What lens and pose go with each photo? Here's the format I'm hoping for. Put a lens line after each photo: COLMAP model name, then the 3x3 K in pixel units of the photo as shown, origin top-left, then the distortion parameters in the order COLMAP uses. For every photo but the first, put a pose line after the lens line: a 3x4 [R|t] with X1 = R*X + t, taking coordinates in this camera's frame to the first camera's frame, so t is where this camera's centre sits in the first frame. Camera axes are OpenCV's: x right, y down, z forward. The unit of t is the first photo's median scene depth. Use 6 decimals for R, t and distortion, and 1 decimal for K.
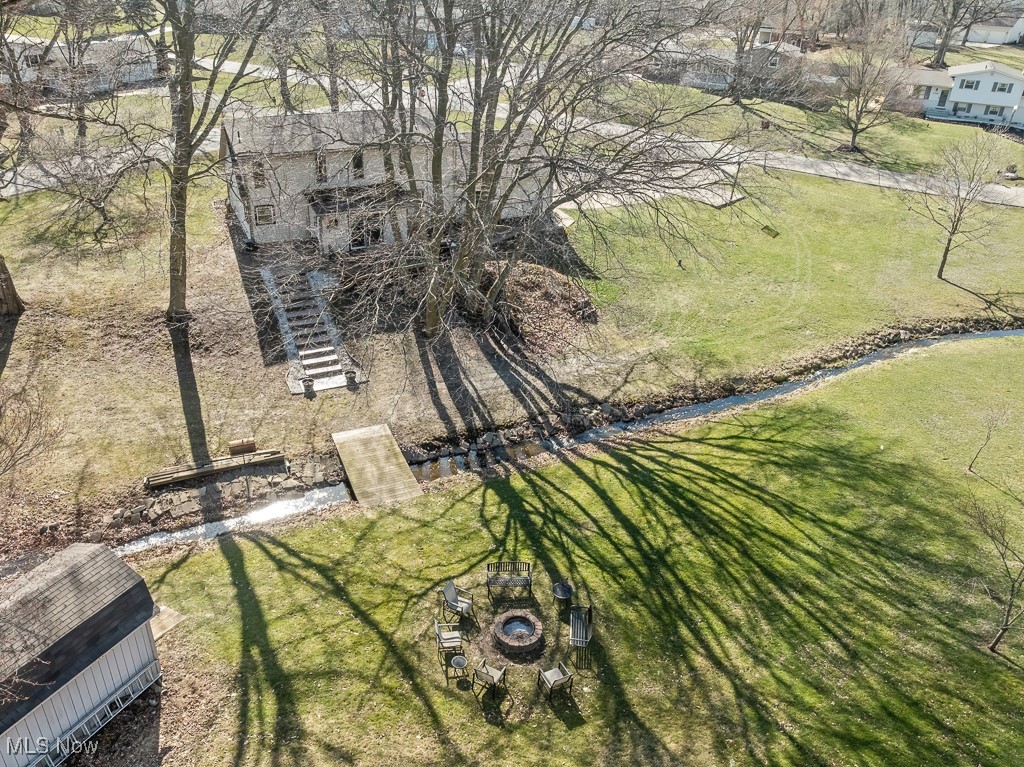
lens RADIAL K [[756.0, 0, 512.0], [0, 756.0, 383.5], [0, 0, 1]] dist [-0.001988, -0.000034]
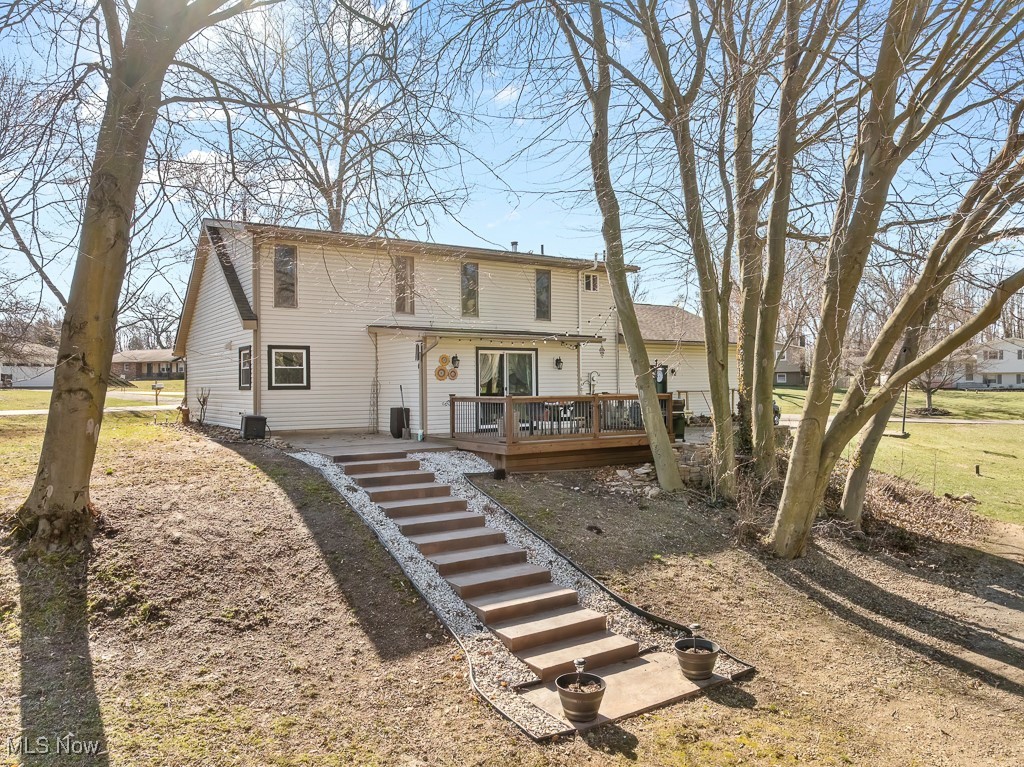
lens RADIAL K [[756.0, 0, 512.0], [0, 756.0, 383.5], [0, 0, 1]] dist [-0.001988, -0.000034]
pose [[0.988609, -0.057820, 0.138959, -0.347510], [0.117924, 0.871270, -0.476427, 0.029471], [-0.093524, 0.487387, 0.868163, 0.800259]]
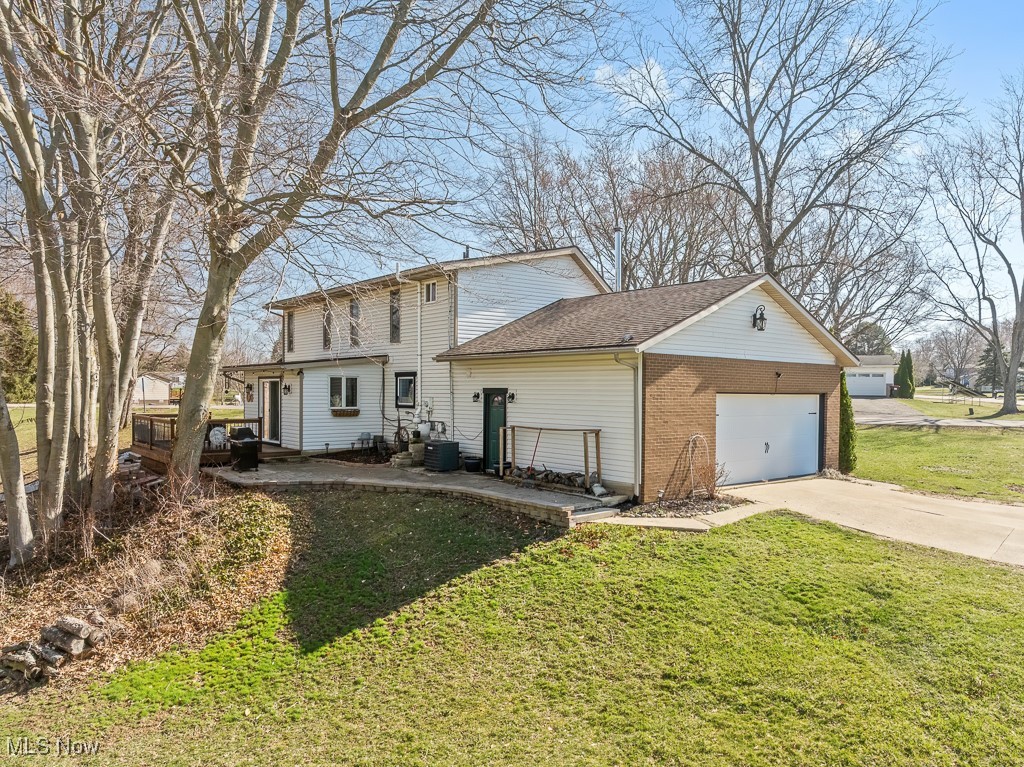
lens RADIAL K [[700.9, 0, 512.0], [0, 700.9, 383.5], [0, 0, 1]] dist [-0.019980, -0.000716]
pose [[0.222817, -0.059616, -0.973036, 0.499881], [-0.471435, 0.867066, -0.161078, -0.303977], [0.853289, 0.494614, 0.165092, 1.449686]]
